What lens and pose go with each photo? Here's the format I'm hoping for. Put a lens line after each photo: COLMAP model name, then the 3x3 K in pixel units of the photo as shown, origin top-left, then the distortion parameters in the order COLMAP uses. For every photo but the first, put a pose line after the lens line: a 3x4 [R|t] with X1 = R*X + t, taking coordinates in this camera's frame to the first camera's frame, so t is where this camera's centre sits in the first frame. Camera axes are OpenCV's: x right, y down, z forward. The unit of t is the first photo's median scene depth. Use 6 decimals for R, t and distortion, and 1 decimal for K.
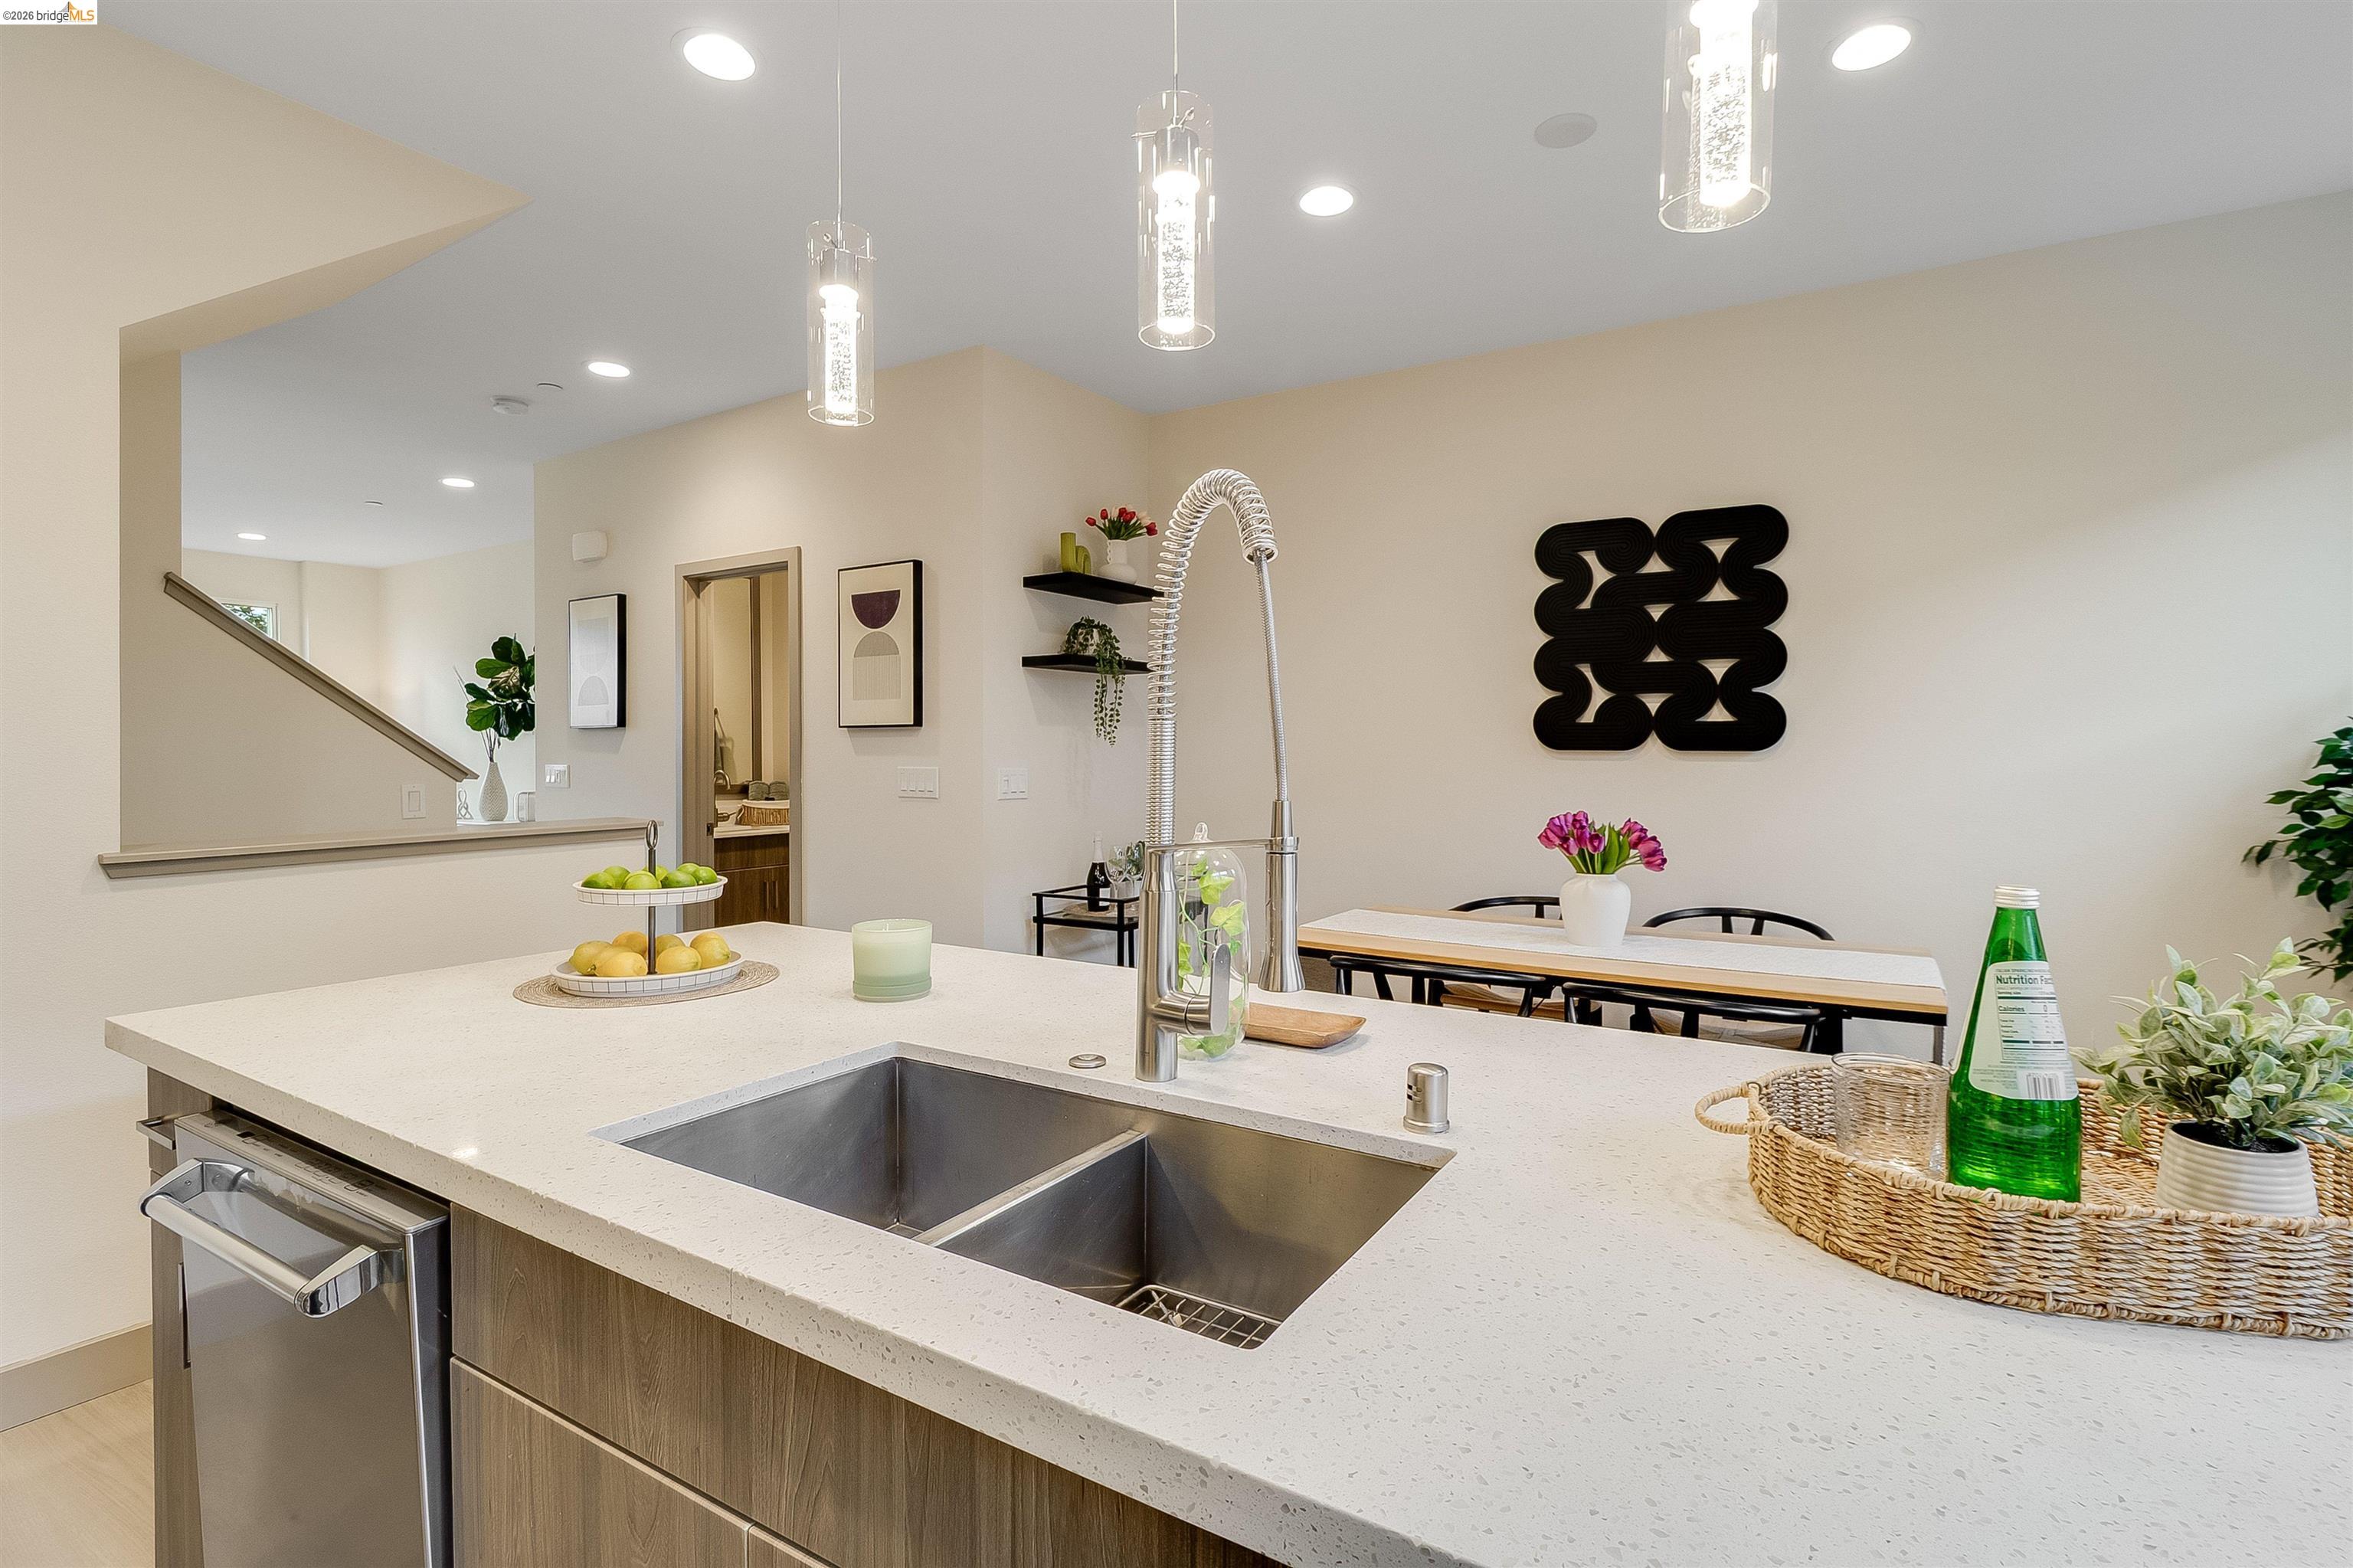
lens RADIAL K [[1089.8, 0, 1203.7], [0, 1089.8, 773.5], [0, 0, 1]] dist [-0.009076, -0.001099]
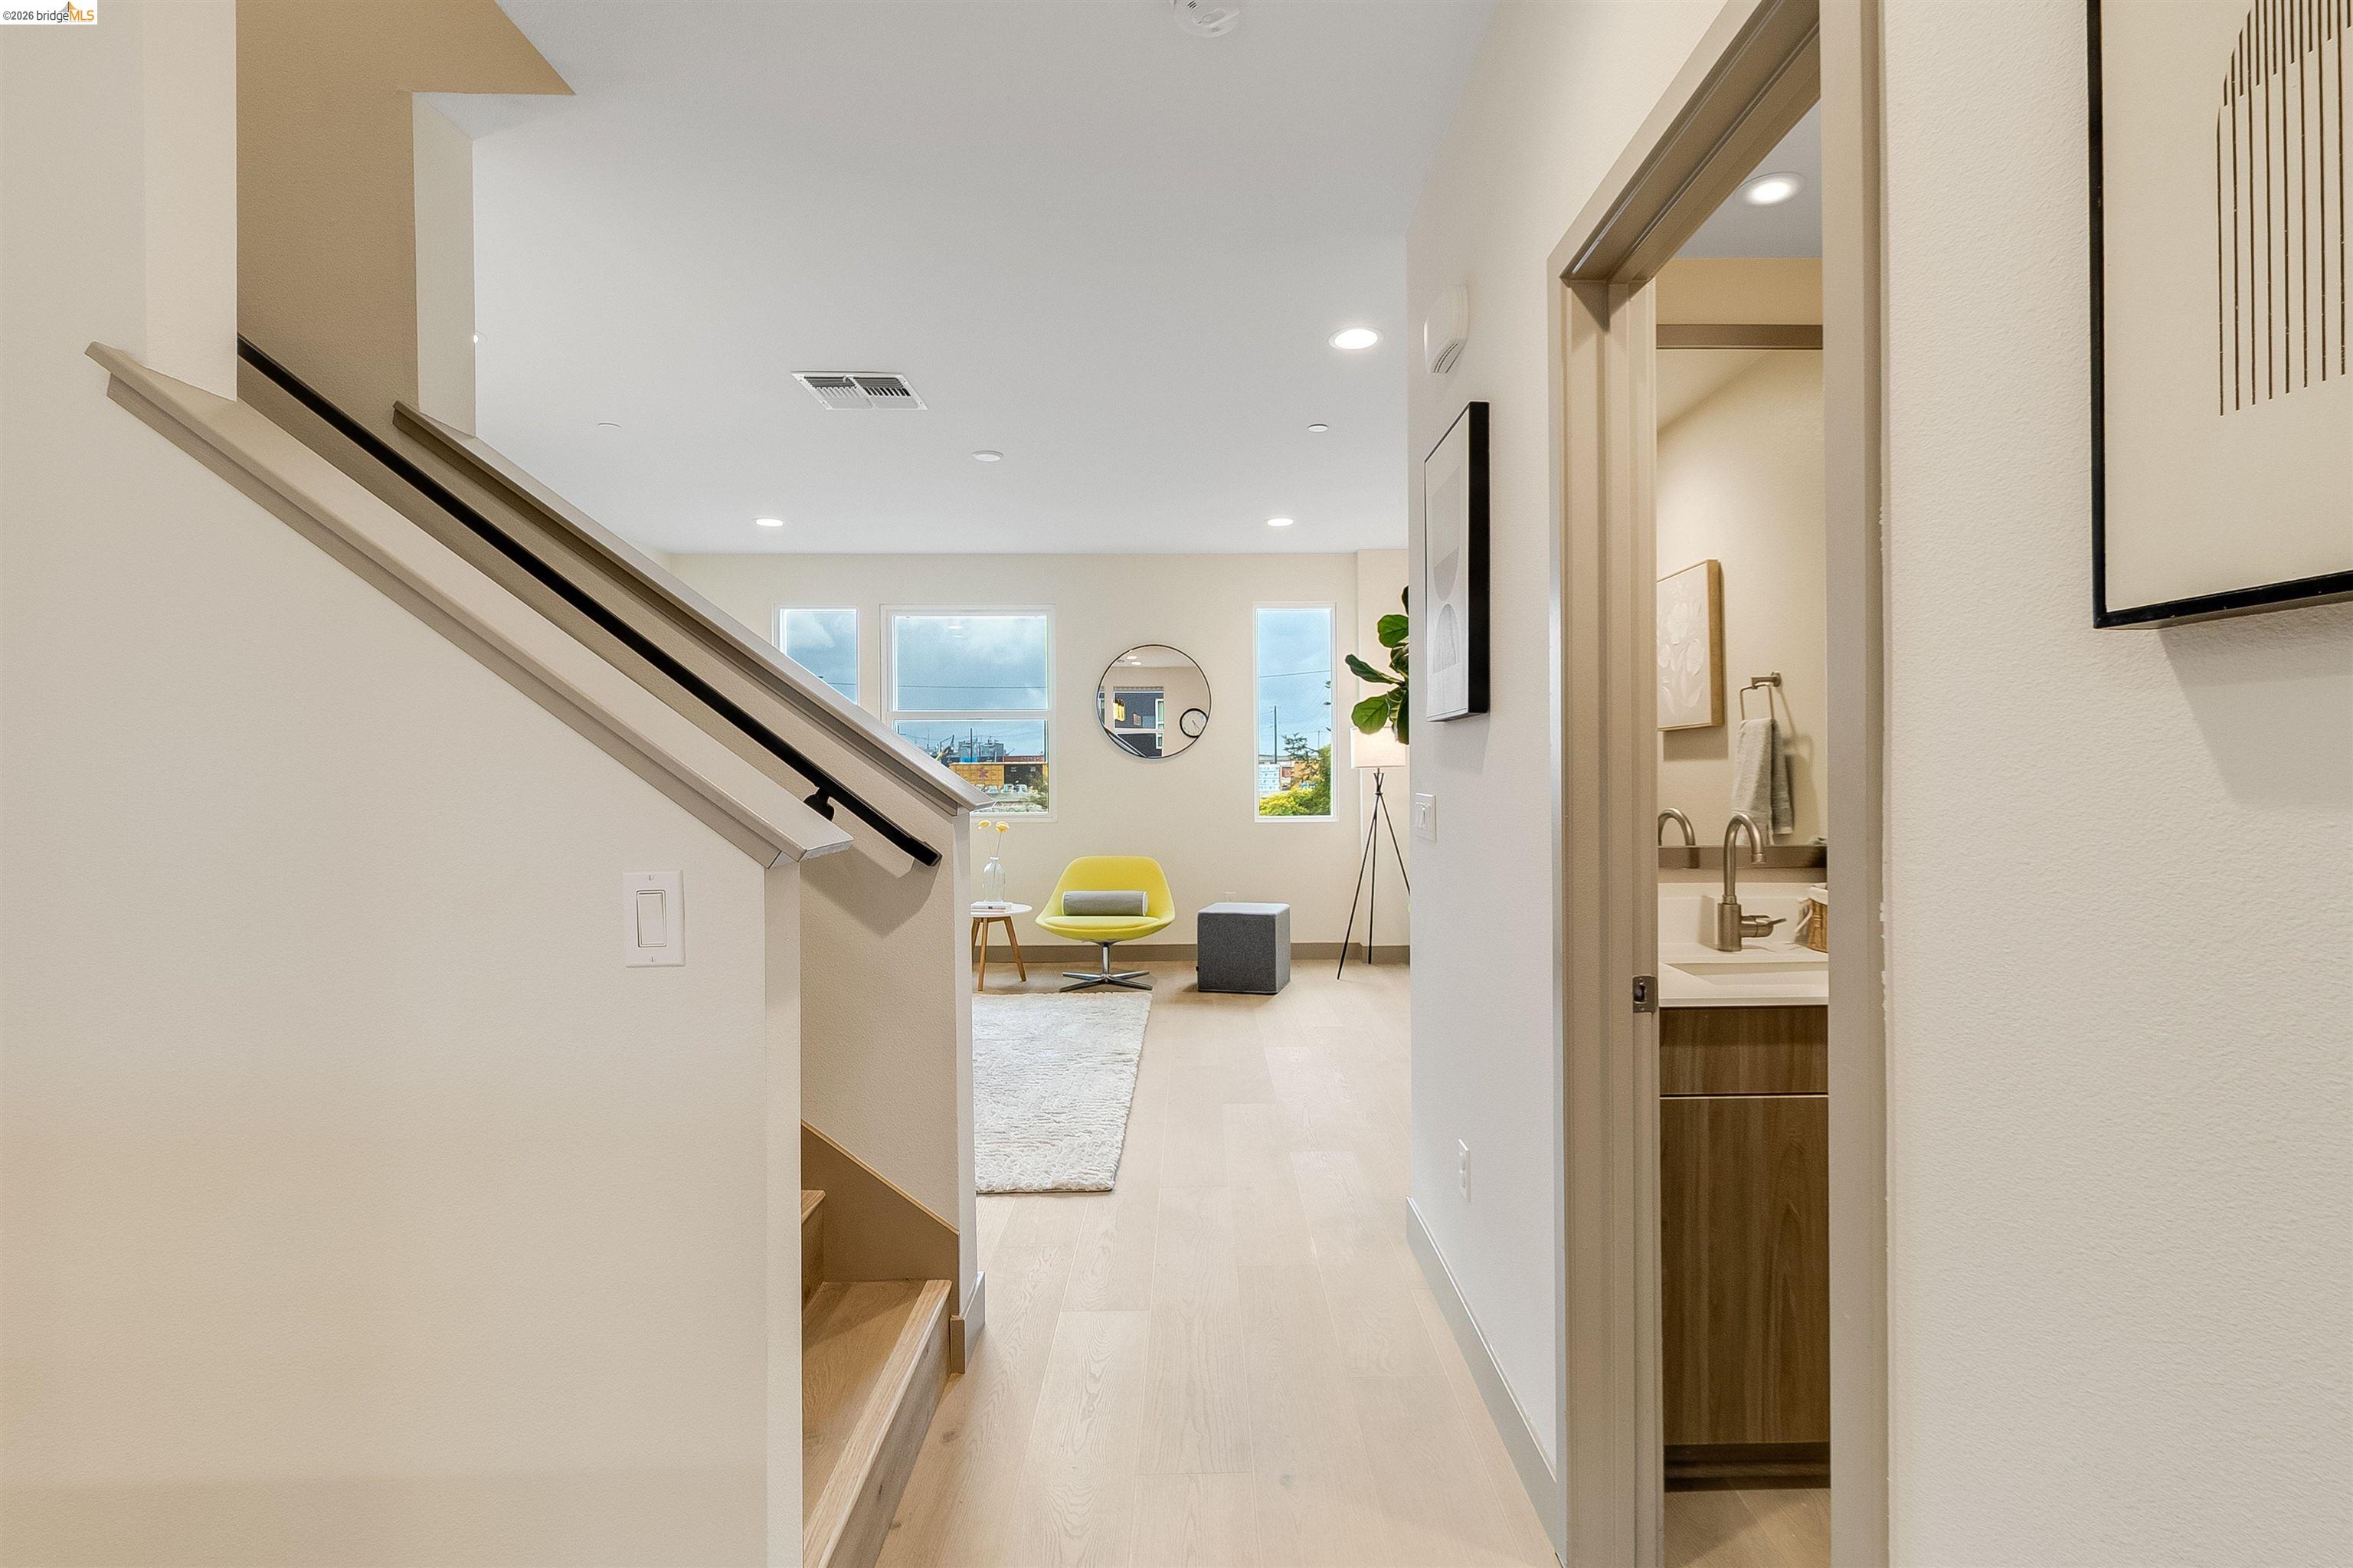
lens RADIAL K [[1089.8, 0, 1183.3], [0, 1089.8, 765.8], [0, 0, 1]] dist [-0.009076, -0.001099]
pose [[0.515678, -0.002675, -0.856778, -0.279398], [-0.010230, 0.999905, -0.009279, -0.020384], [0.856721, 0.013550, 0.515601, 0.835119]]
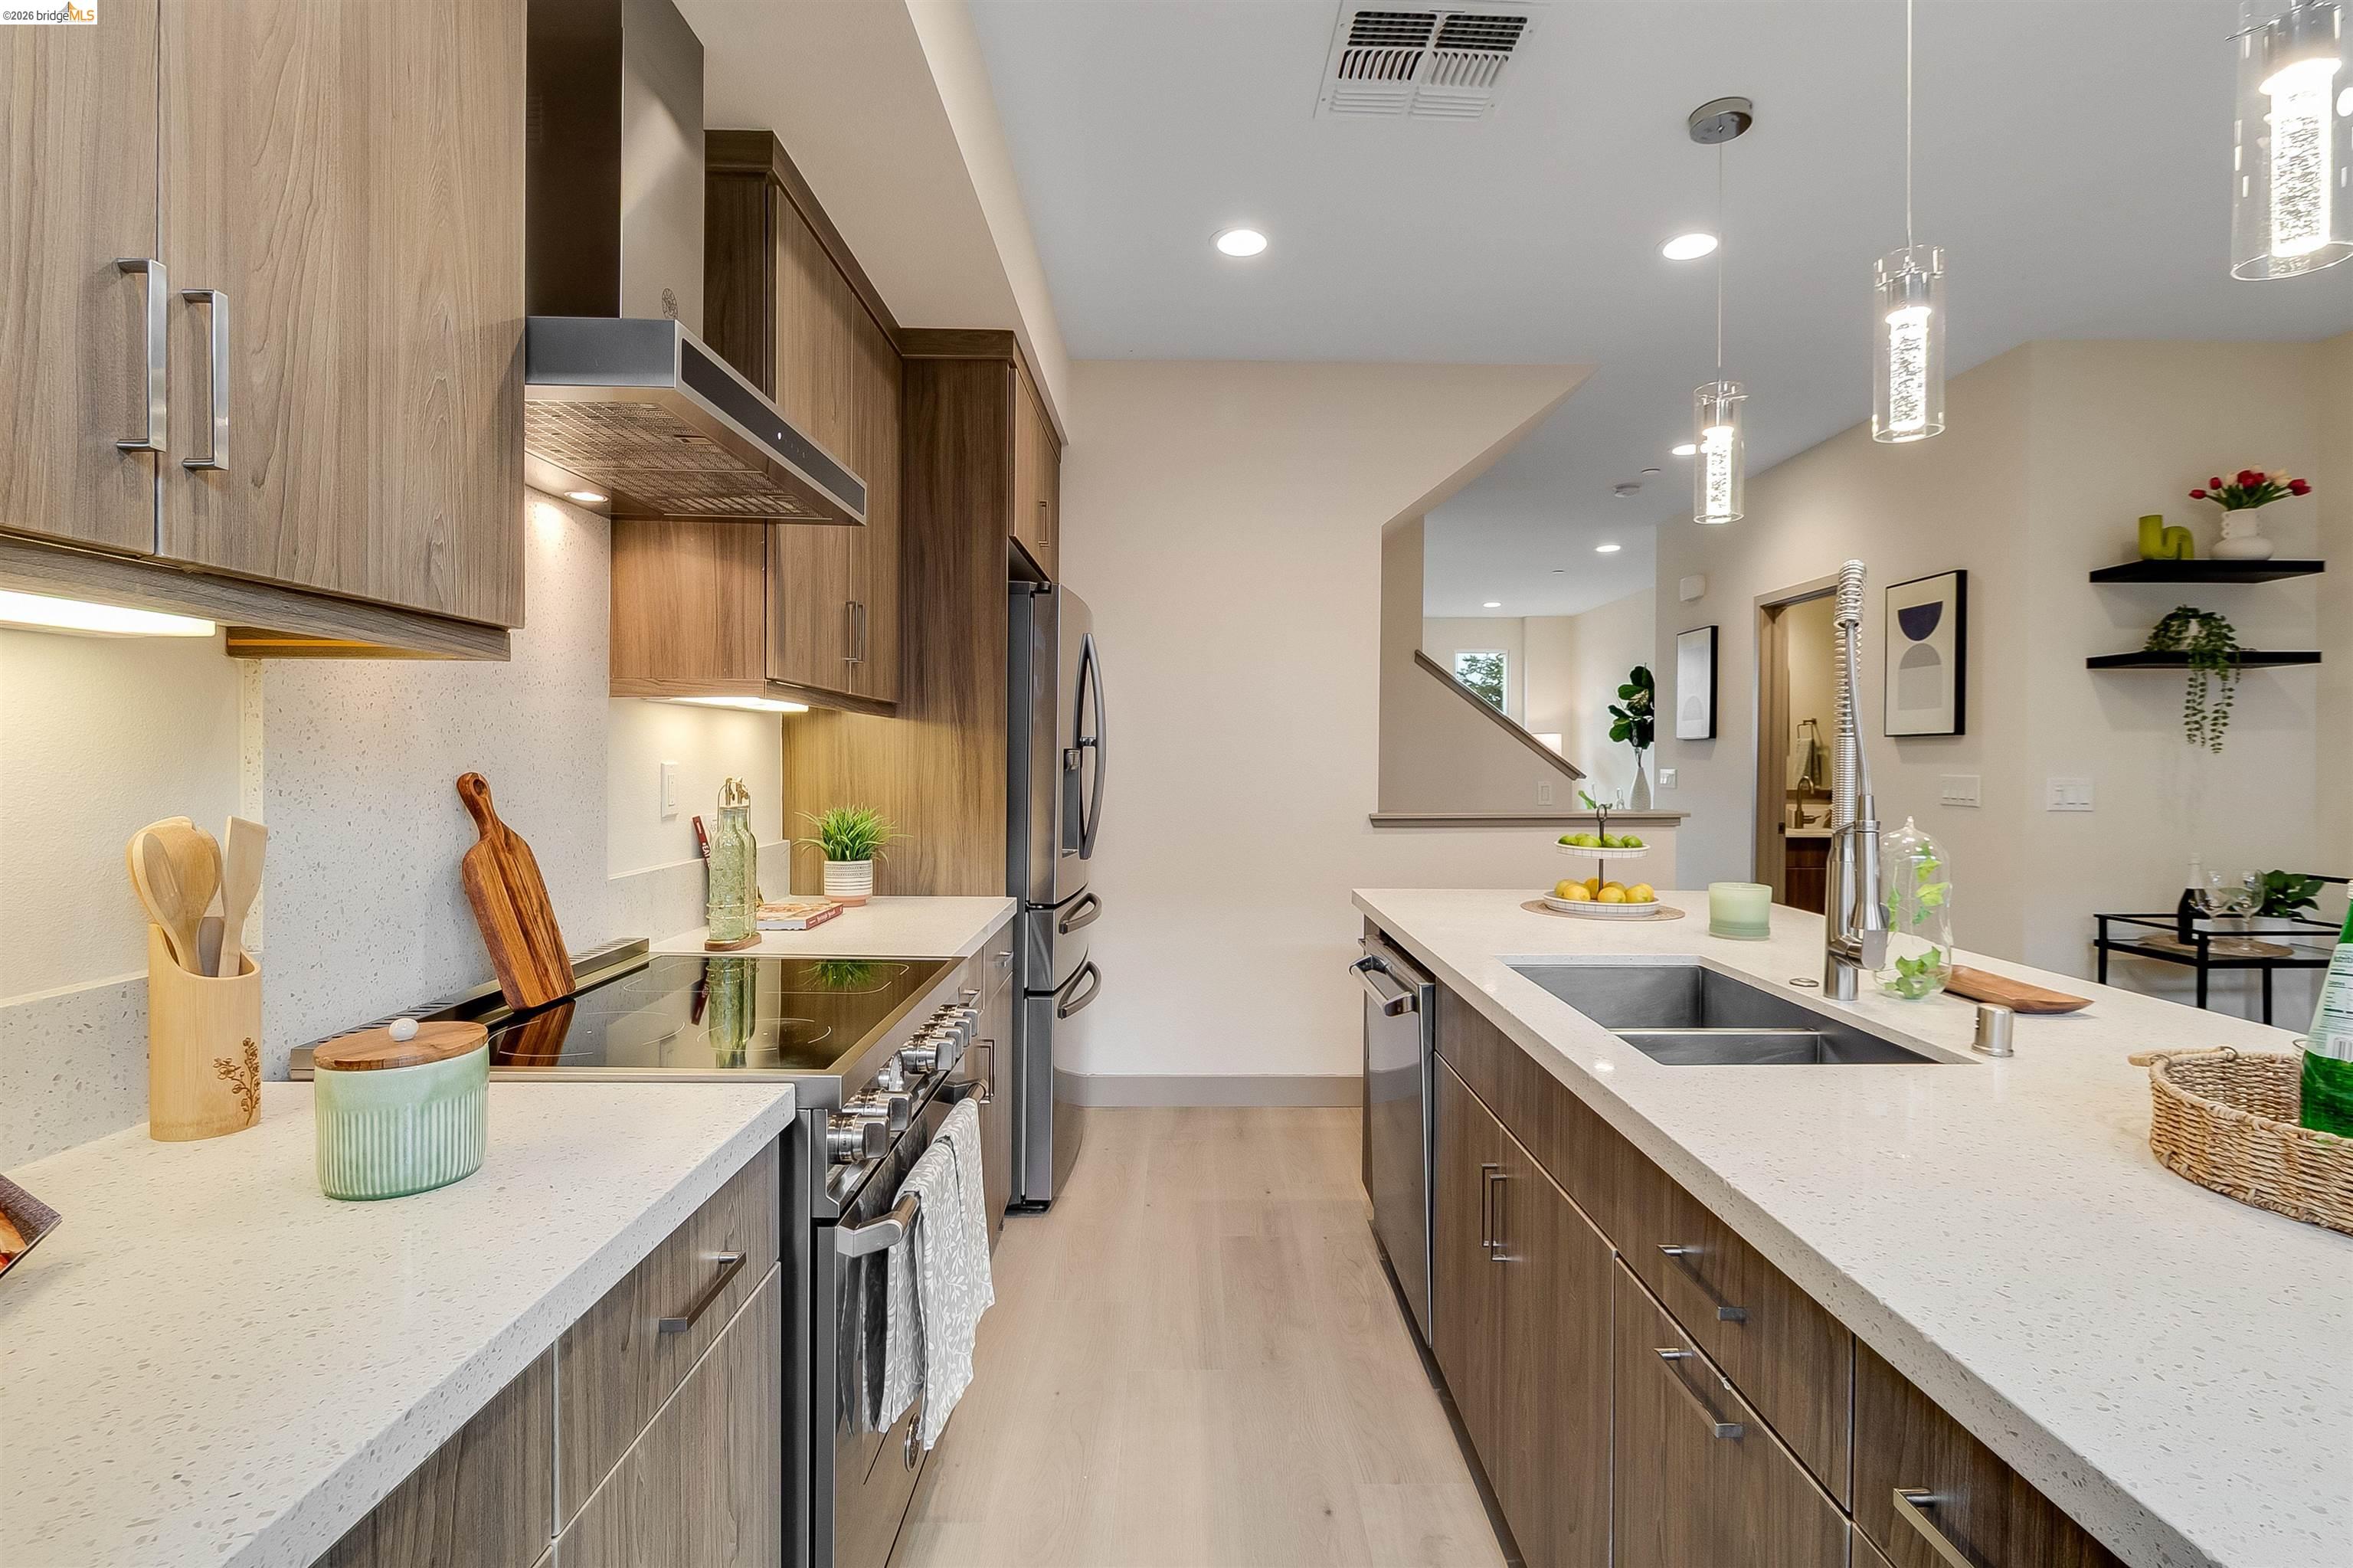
lens RADIAL K [[1094.4, 0, 1187.2], [0, 1094.4, 760.0], [0, 0, 1]] dist [-0.006554, -0.002581]
pose [[0.523679, 0.003428, -0.851909, 0.218163], [-0.019952, 0.999767, -0.008242, 0.002536], [0.851682, 0.021313, 0.523626, -0.132782]]
